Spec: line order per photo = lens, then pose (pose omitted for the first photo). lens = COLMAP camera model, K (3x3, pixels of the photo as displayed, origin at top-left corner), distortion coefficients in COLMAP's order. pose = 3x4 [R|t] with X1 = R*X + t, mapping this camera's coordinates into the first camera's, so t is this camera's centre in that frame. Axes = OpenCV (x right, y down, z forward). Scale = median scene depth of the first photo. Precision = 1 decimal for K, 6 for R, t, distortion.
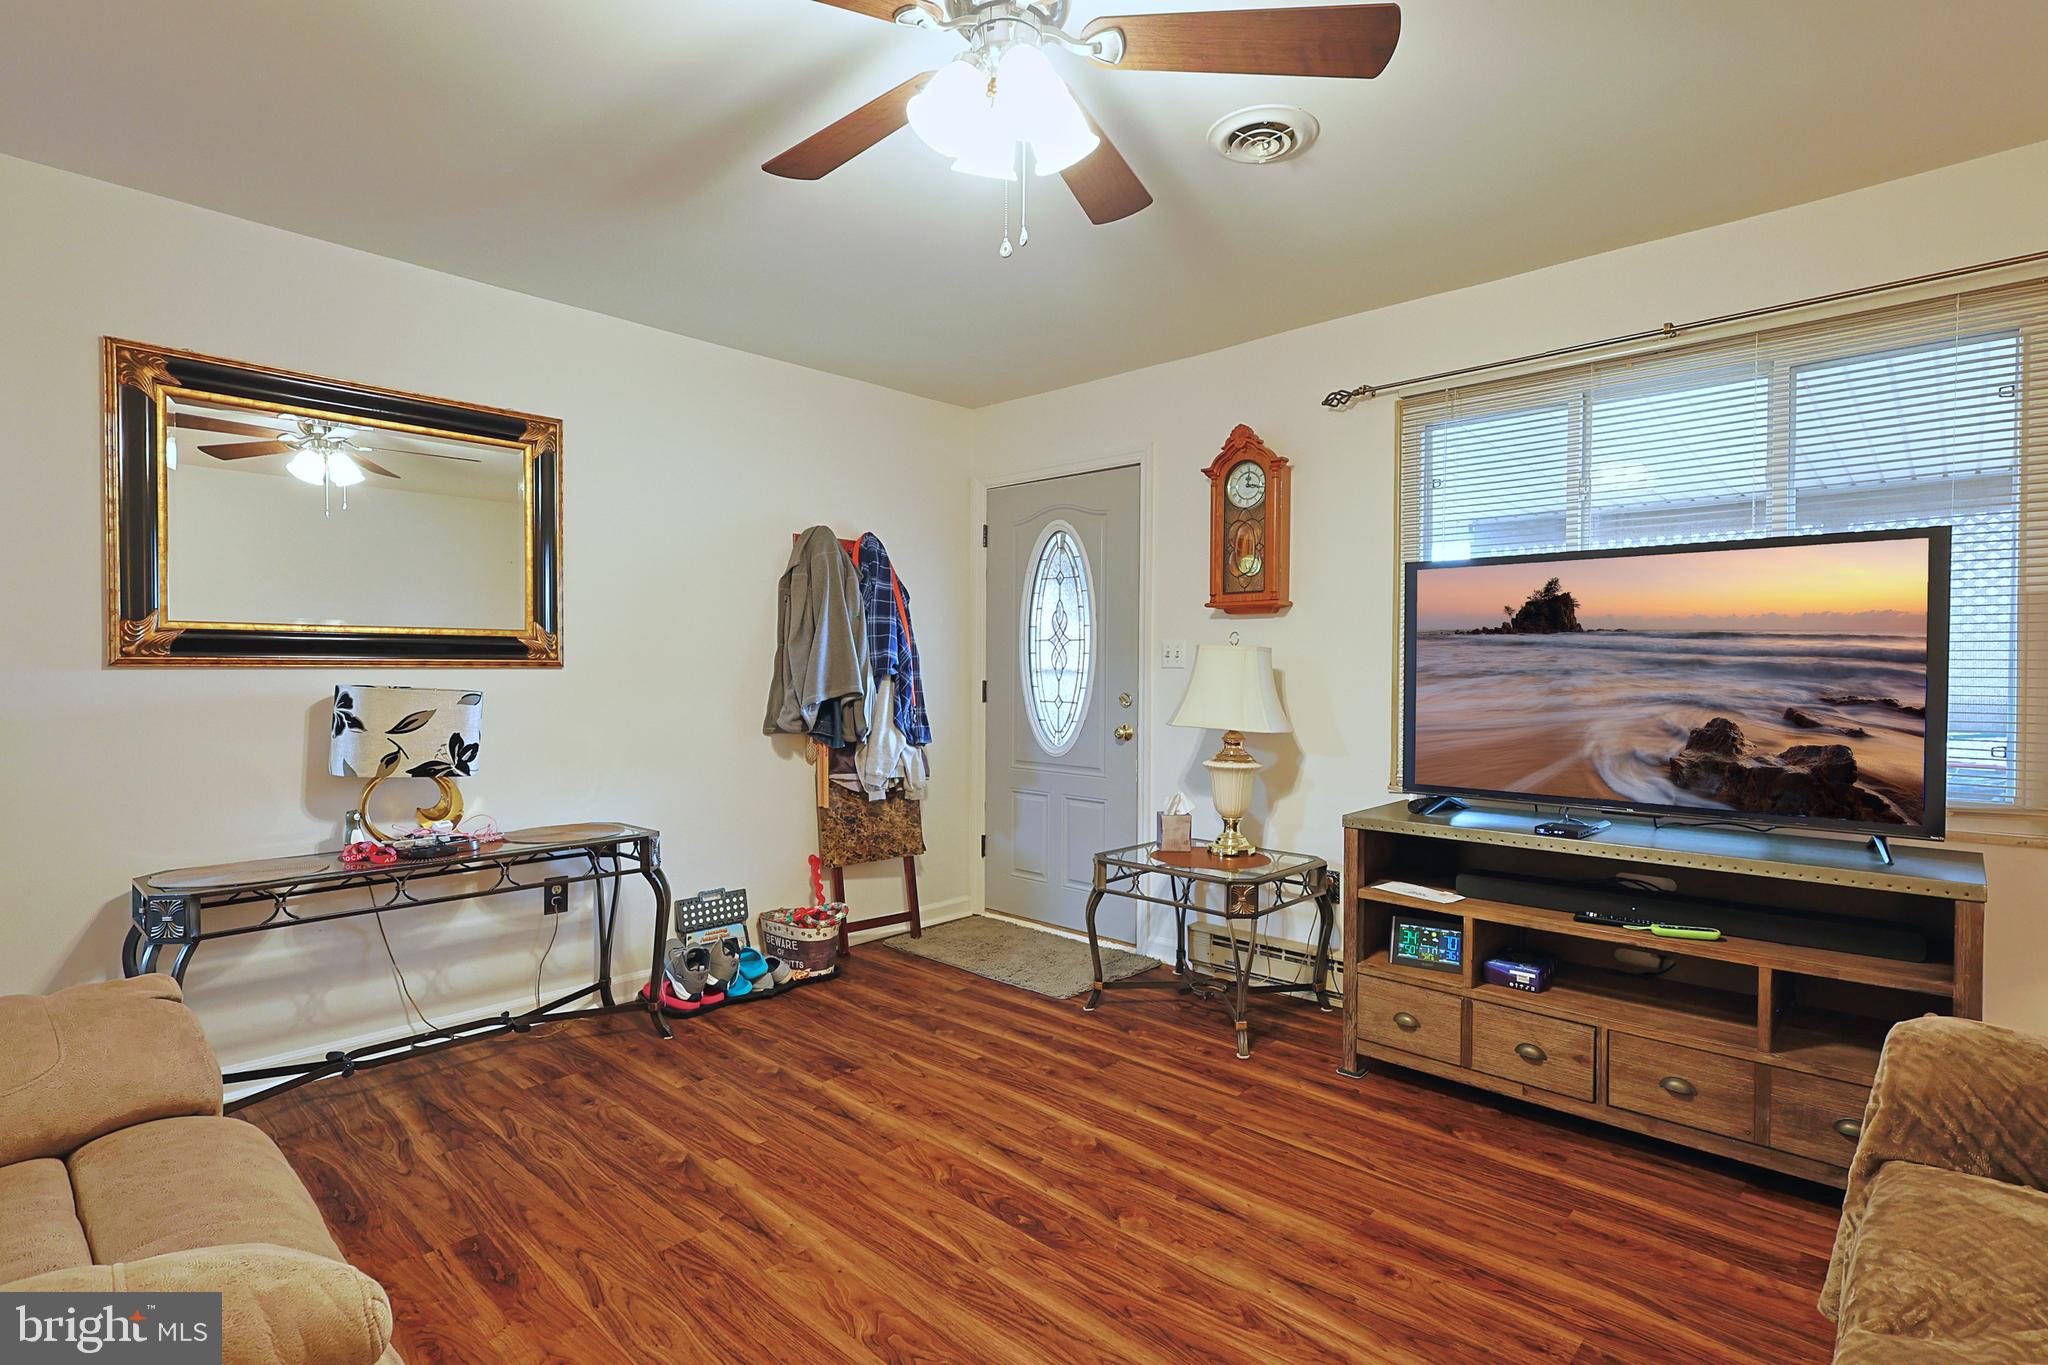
lens RADIAL K [[1000.4, 0, 1030.0], [0, 1000.4, 681.7], [0, 0, 1]] dist [-0.000005, 0.000983]
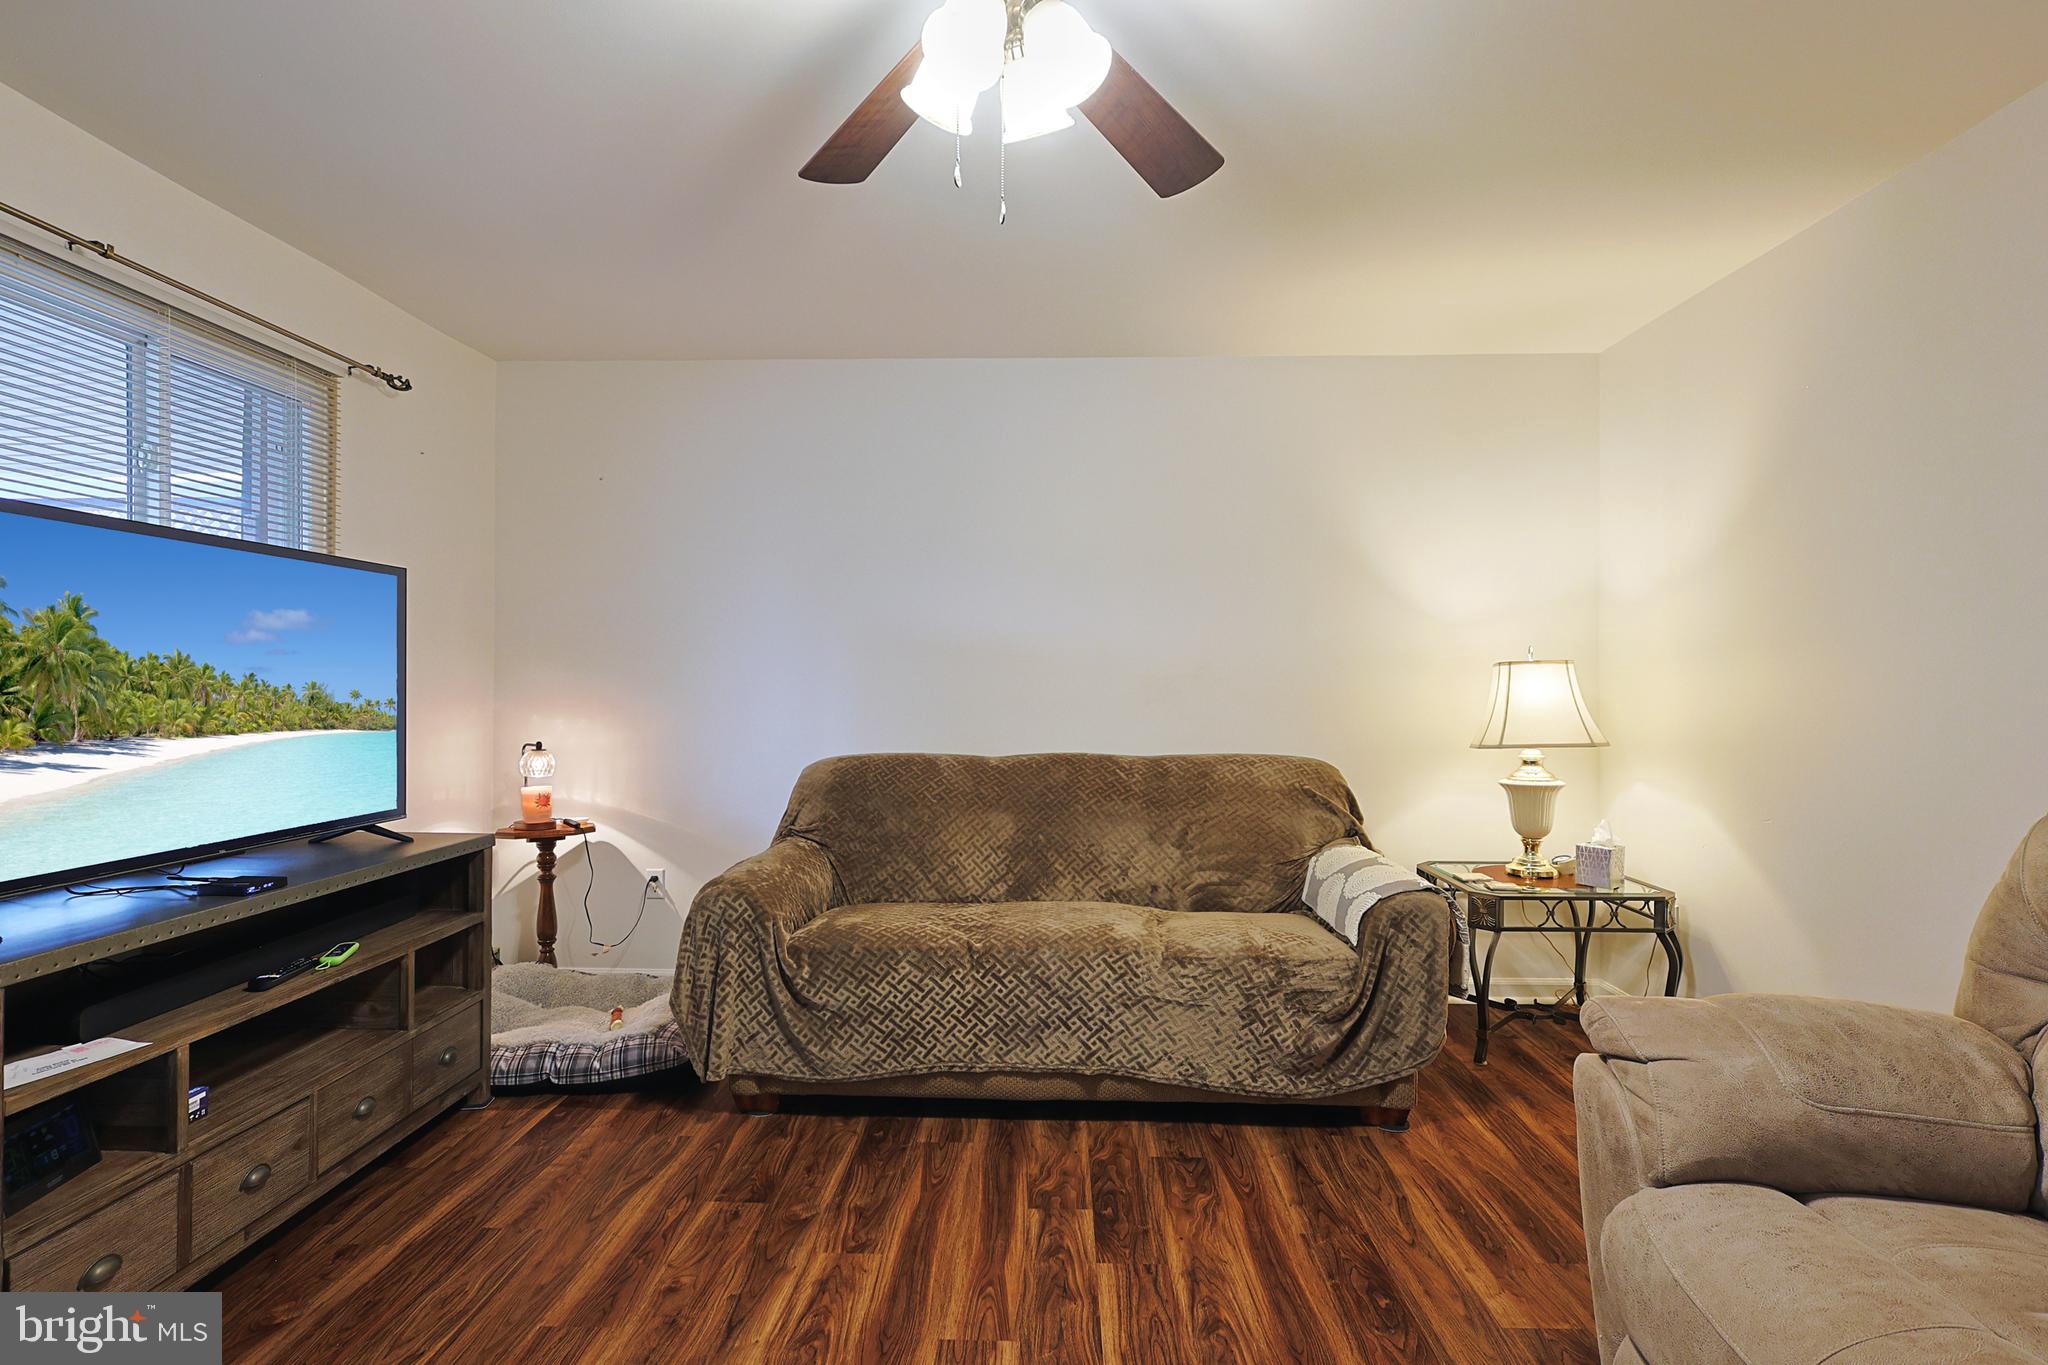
lens RADIAL K [[1000.4, 0, 1030.0], [0, 1000.4, 681.7], [0, 0, 1]] dist [-0.000005, 0.000983]
pose [[-0.660860, -0.004441, 0.750496, -0.413381], [0.006190, 0.999916, 0.011367, -0.016361], [-0.750483, 0.012158, -0.660778, 0.918082]]
